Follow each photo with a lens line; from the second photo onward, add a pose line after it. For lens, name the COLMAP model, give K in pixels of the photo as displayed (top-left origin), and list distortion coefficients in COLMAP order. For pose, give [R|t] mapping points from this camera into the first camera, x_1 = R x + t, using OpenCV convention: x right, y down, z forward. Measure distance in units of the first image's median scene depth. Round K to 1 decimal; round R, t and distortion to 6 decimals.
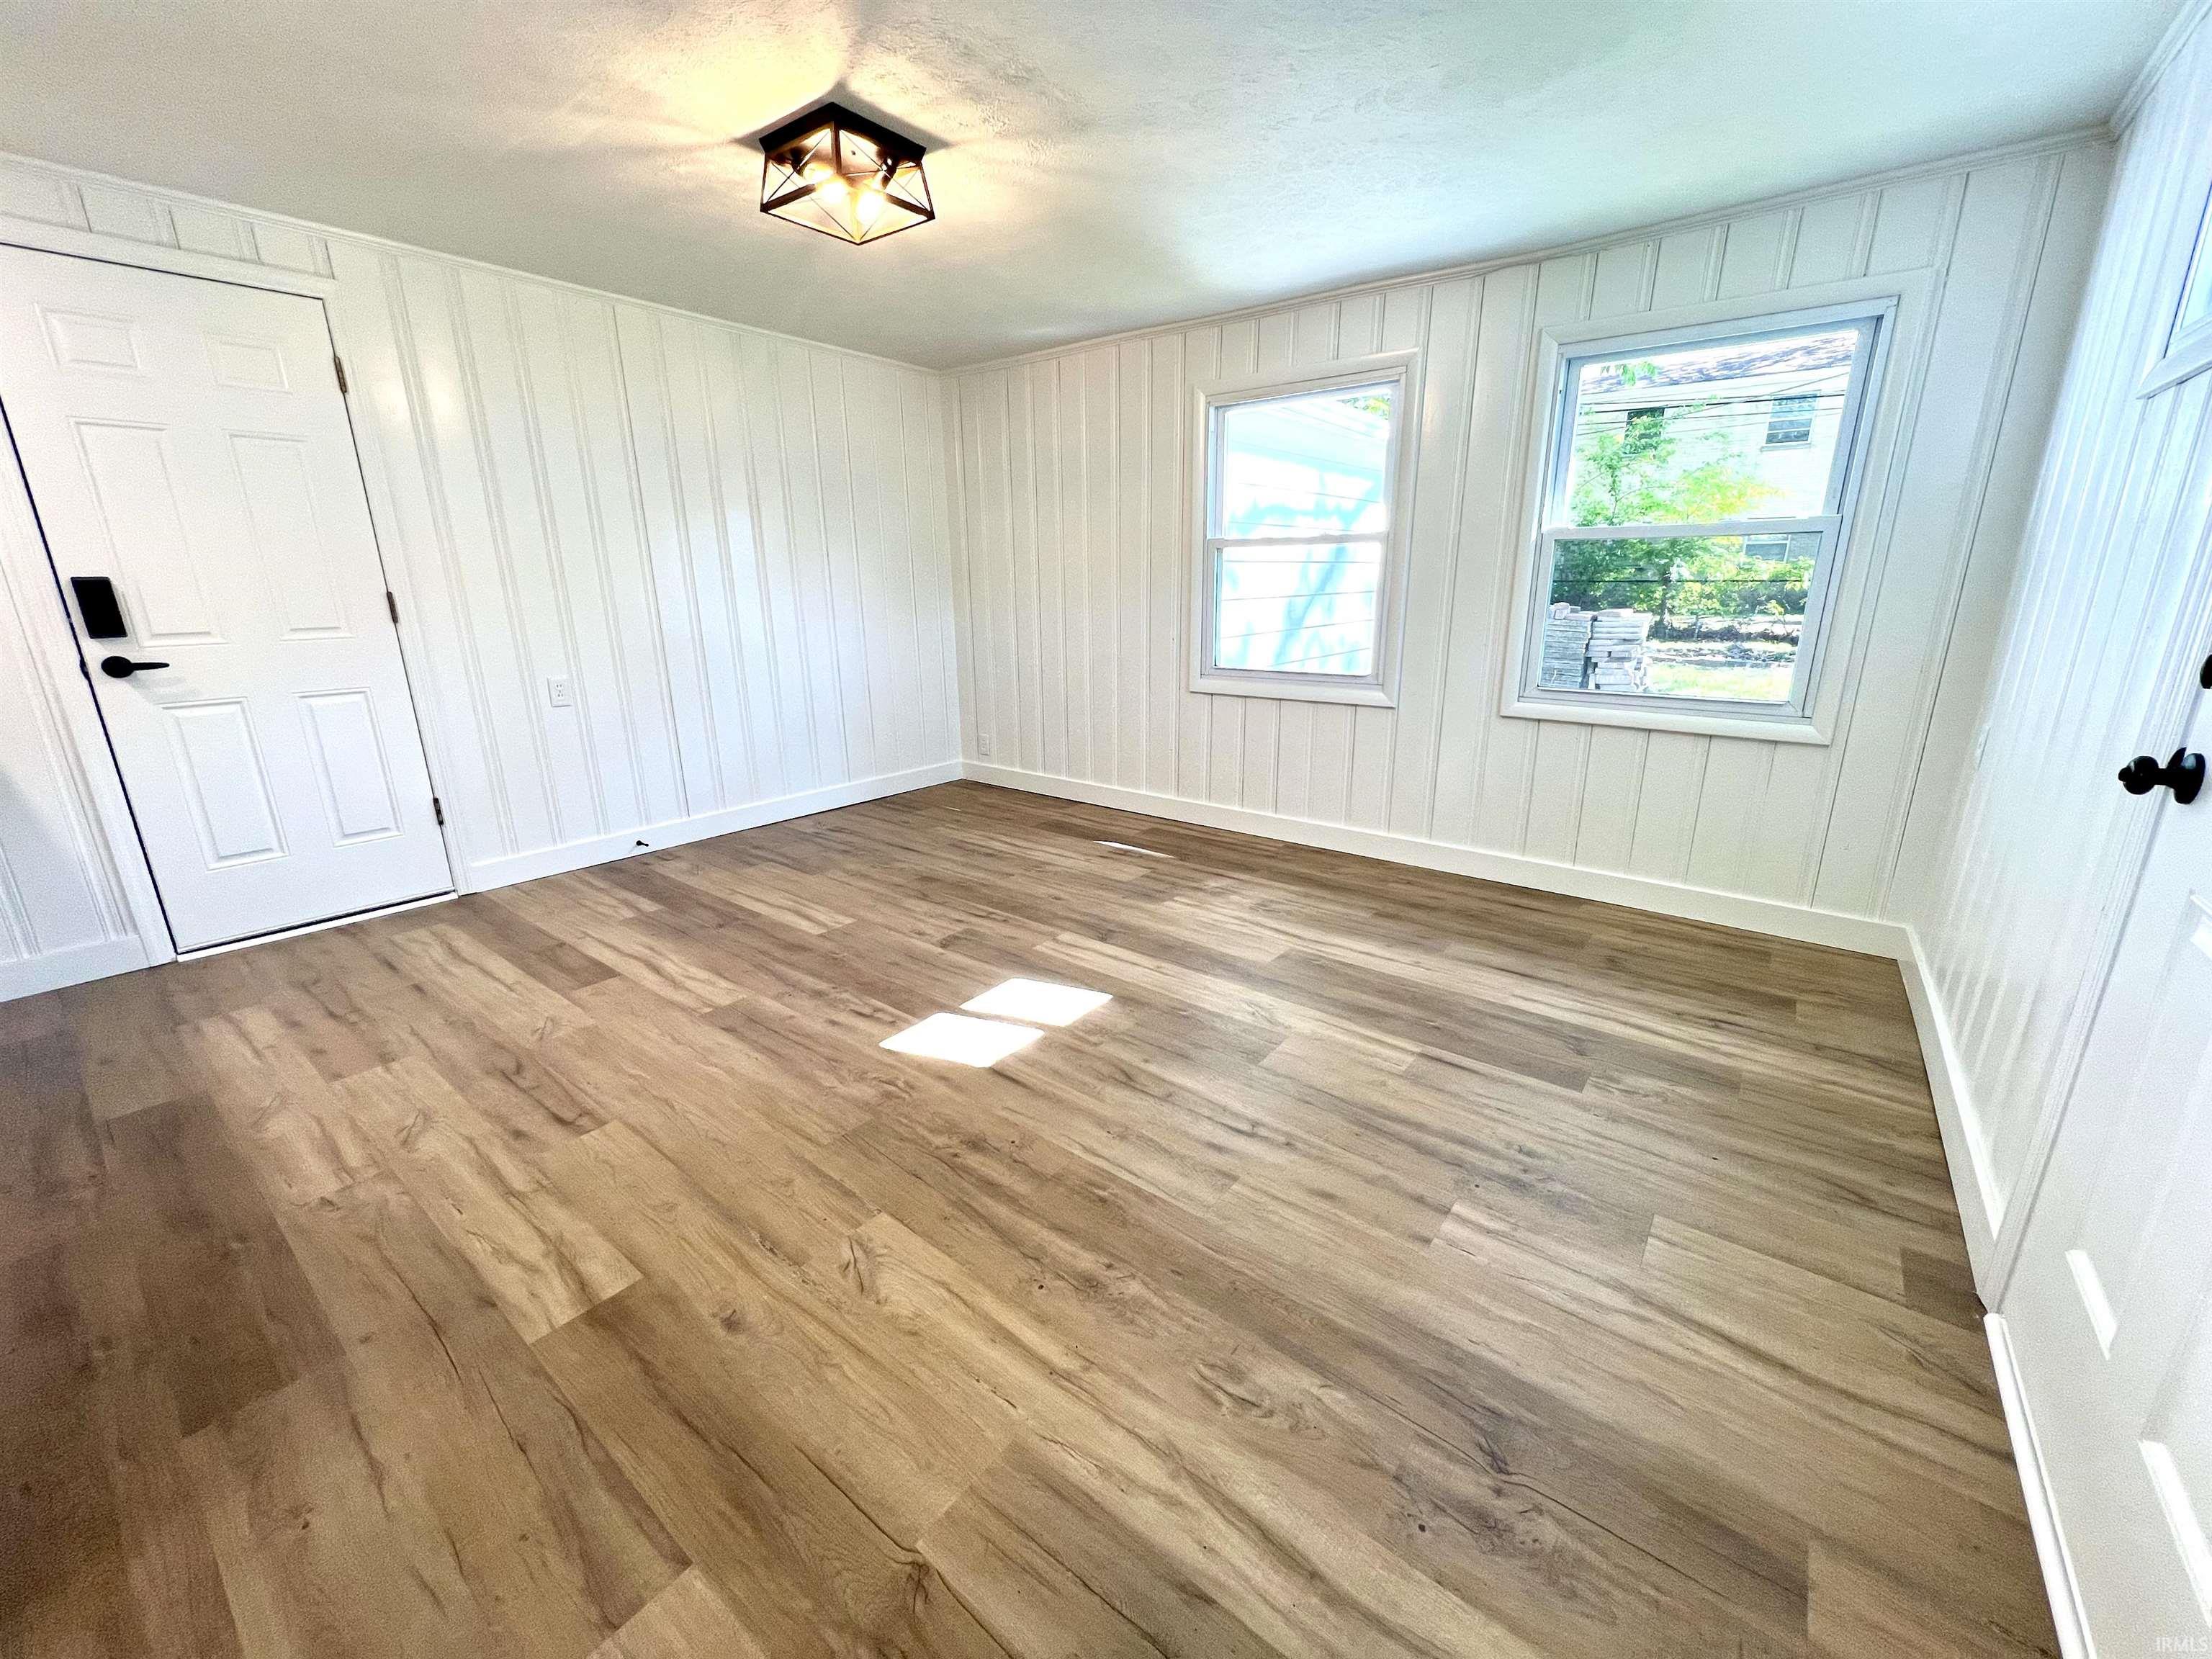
lens RADIAL K [[879.2, 0, 1103.1], [0, 879.2, 827.4], [0, 0, 1]] dist [-0.000323, -0.000988]
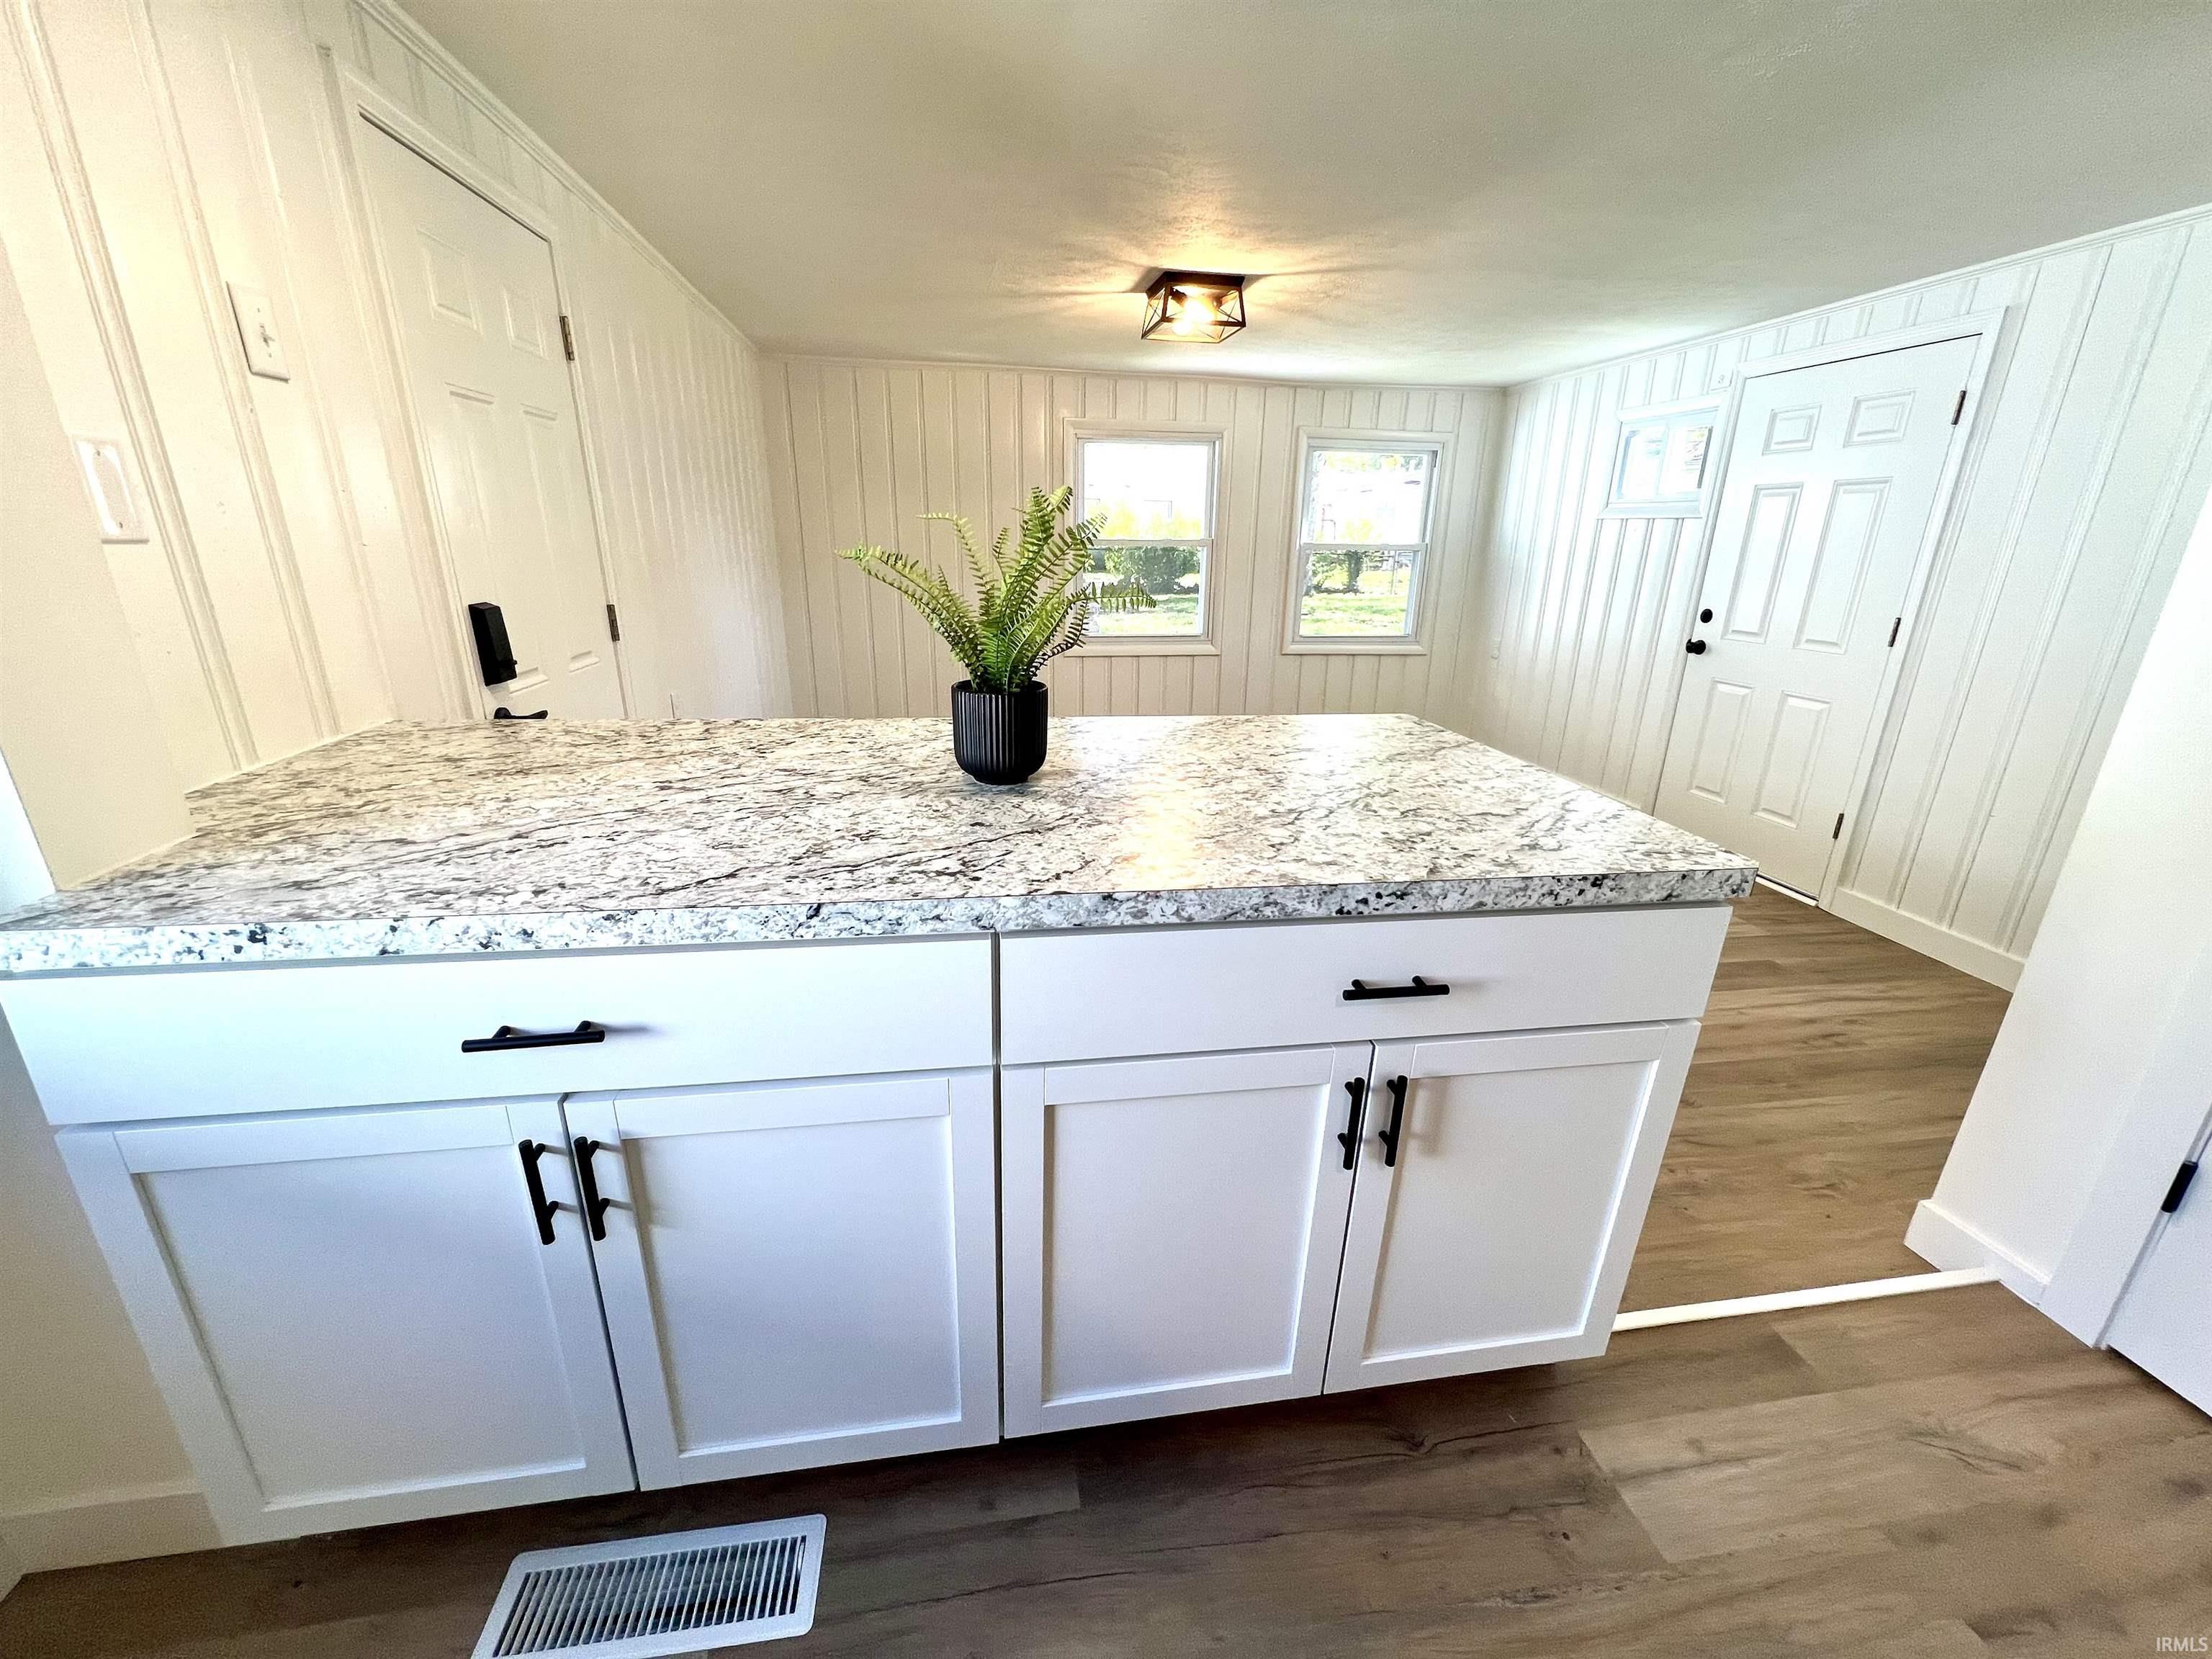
lens RADIAL K [[879.2, 0, 1103.1], [0, 879.2, 827.4], [0, 0, 1]] dist [-0.000323, -0.000988]
pose [[0.685621, -0.212877, 0.696138, -1.158300], [0.177940, 0.976287, 0.123295, -0.083307], [-0.705877, 0.039337, 0.707242, 0.086270]]
